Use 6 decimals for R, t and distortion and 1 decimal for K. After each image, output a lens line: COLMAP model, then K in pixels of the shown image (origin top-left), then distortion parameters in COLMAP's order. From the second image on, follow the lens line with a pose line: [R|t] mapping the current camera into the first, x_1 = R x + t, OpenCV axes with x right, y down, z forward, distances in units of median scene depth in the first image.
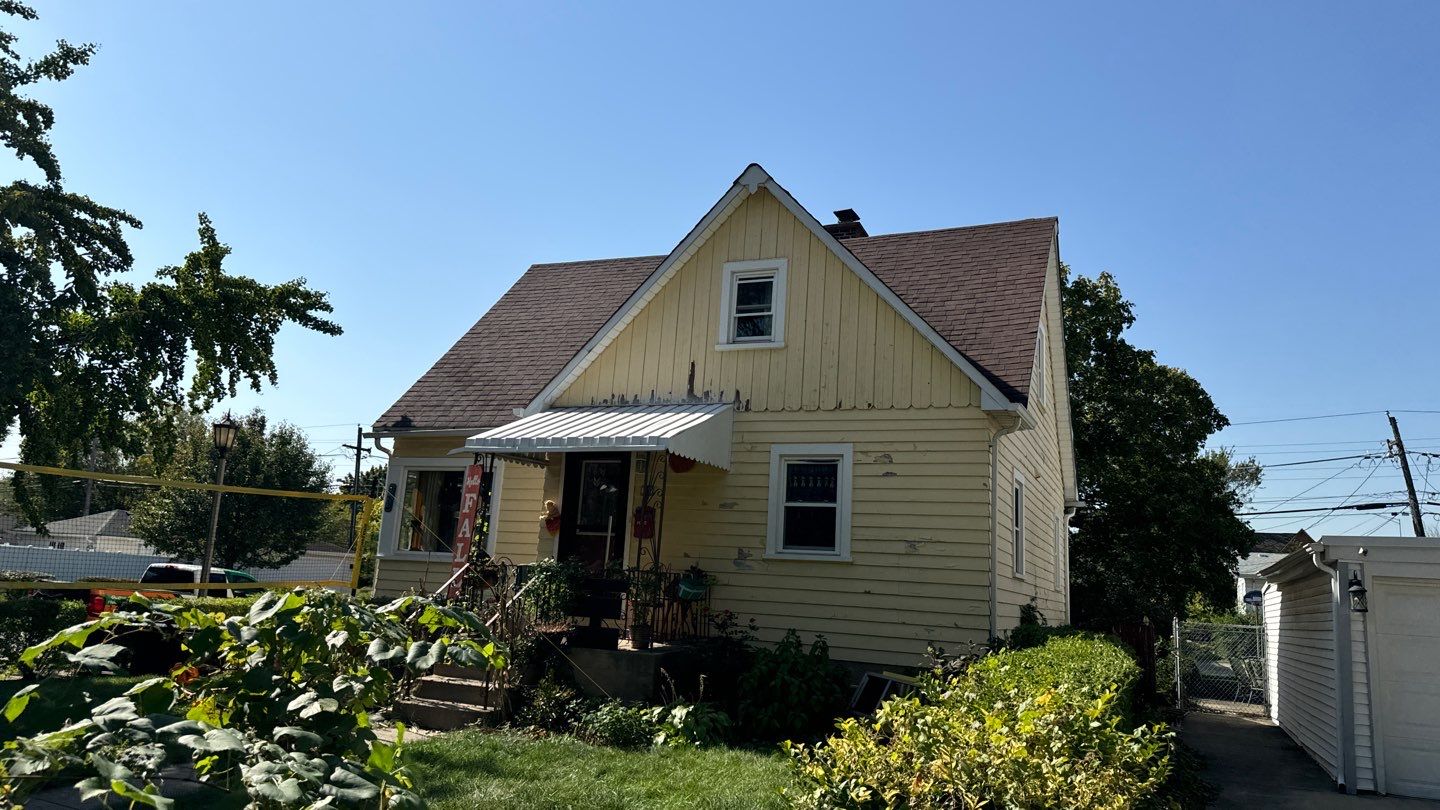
lens RADIAL K [[1013.2, 0, 709.1], [0, 1013.2, 404.6], [0, 0, 1]] dist [0.112635, -0.083187]
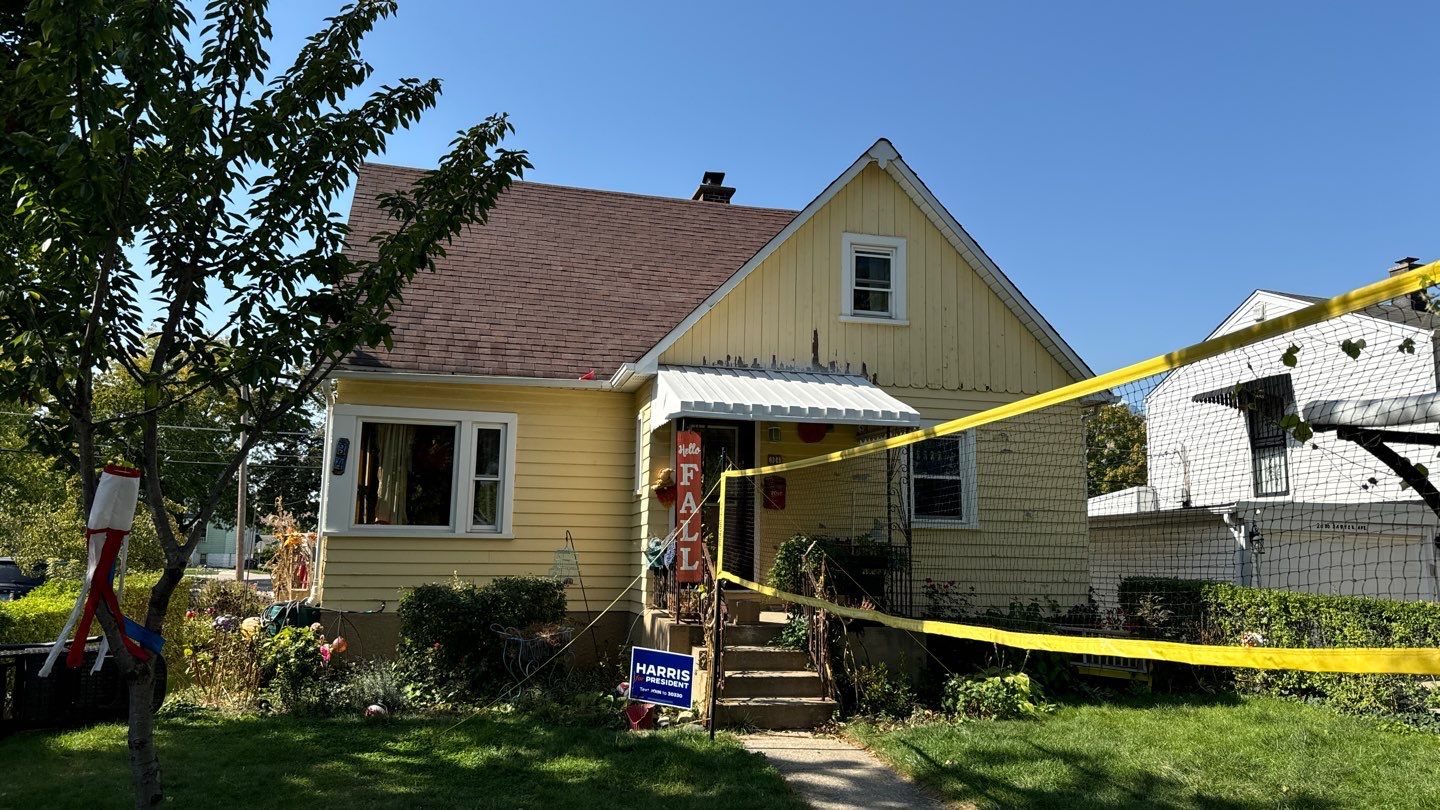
lens RADIAL K [[990.0, 0, 744.7], [0, 990.0, 425.7], [0, 0, 1]] dist [0.111268, -0.073648]
pose [[0.790870, 0.034334, 0.611020, -0.667421], [-0.079749, 0.995693, 0.047274, 0.010422], [-0.606766, -0.086116, 0.790202, 0.282868]]
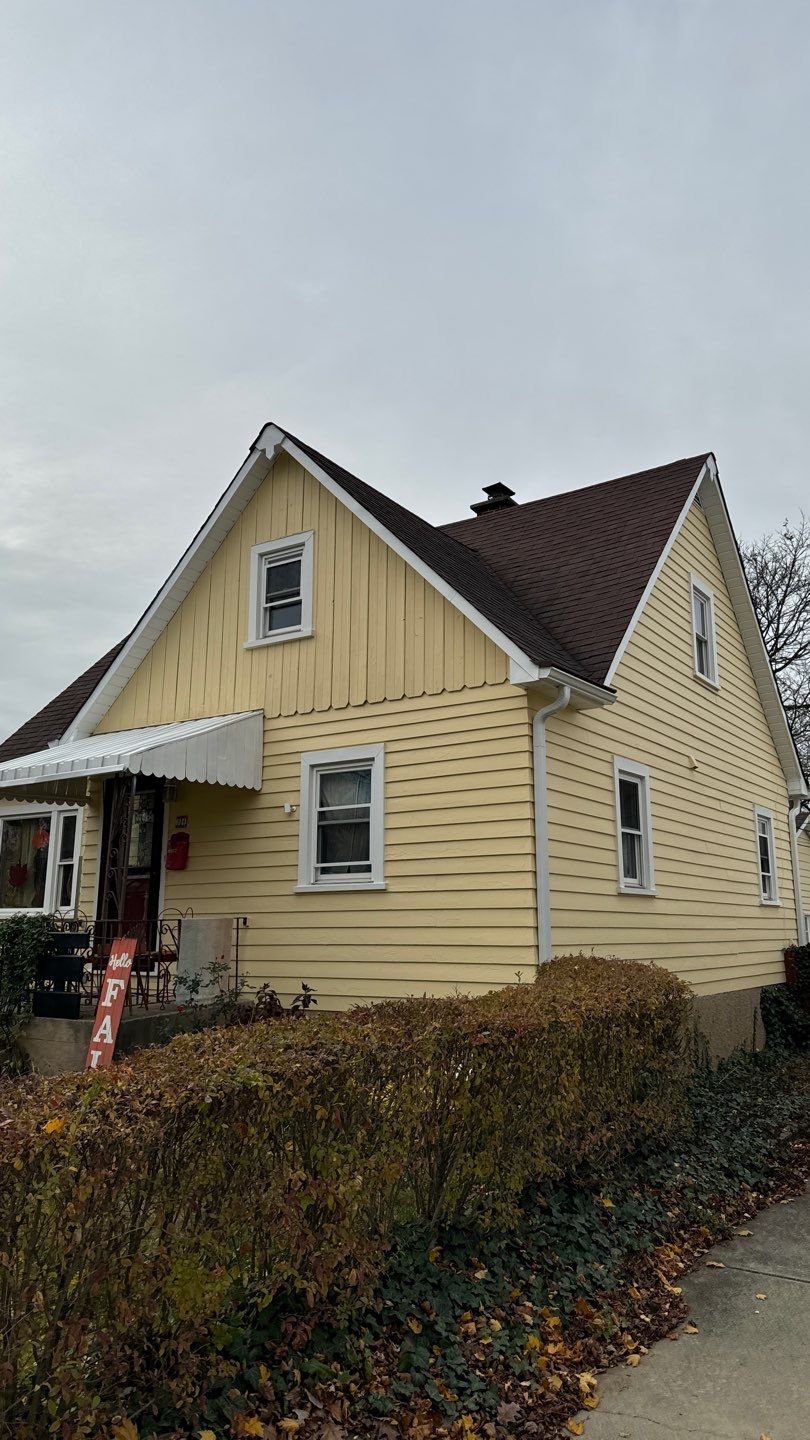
lens RADIAL K [[1013.2, 0, 406.7], [0, 1013.2, 727.4], [0, 0, 1]] dist [0.112635, -0.083187]
pose [[0.983333, -0.091039, -0.157380, 0.269306], [0.089325, 0.995841, -0.017943, 0.039242], [0.158359, 0.003586, 0.987375, 0.188769]]
